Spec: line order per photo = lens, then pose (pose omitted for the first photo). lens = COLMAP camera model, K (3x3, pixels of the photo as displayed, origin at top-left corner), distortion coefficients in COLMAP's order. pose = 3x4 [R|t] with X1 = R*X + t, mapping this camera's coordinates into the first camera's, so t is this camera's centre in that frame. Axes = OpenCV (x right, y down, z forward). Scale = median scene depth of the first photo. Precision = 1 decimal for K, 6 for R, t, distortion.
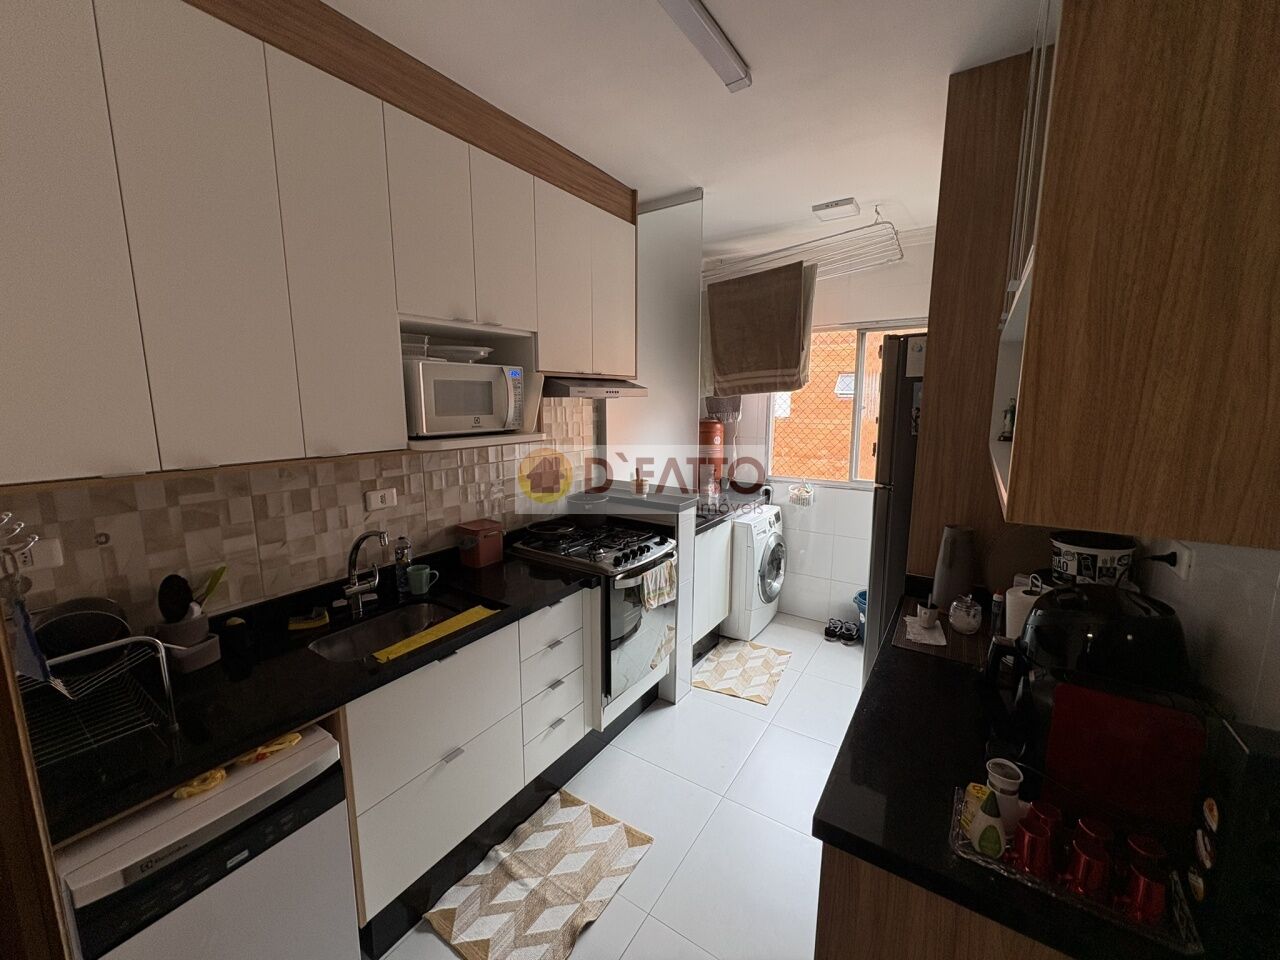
lens RADIAL K [[506.5, 0, 639.6], [0, 506.5, 476.7], [0, 0, 1]] dist [0.001529, 0.000043]
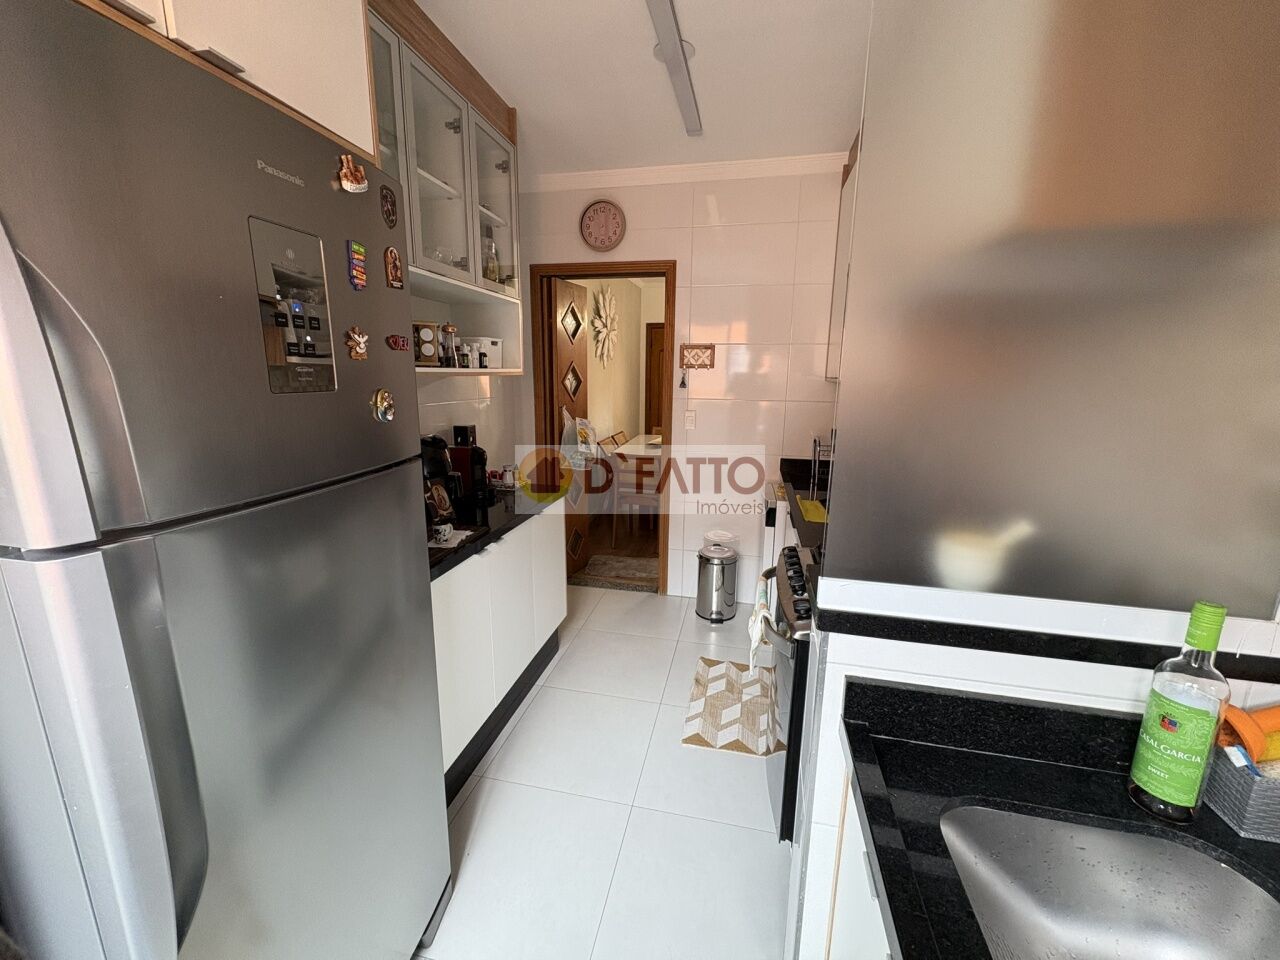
lens RADIAL K [[506.5, 0, 638.7], [0, 506.5, 476.9], [0, 0, 1]] dist [0.001529, 0.000043]
pose [[-0.932222, 0.072698, -0.354510, 0.499419], [-0.057377, 0.937532, 0.343136, -0.222412], [0.357310, 0.340219, -0.869816, 1.841312]]
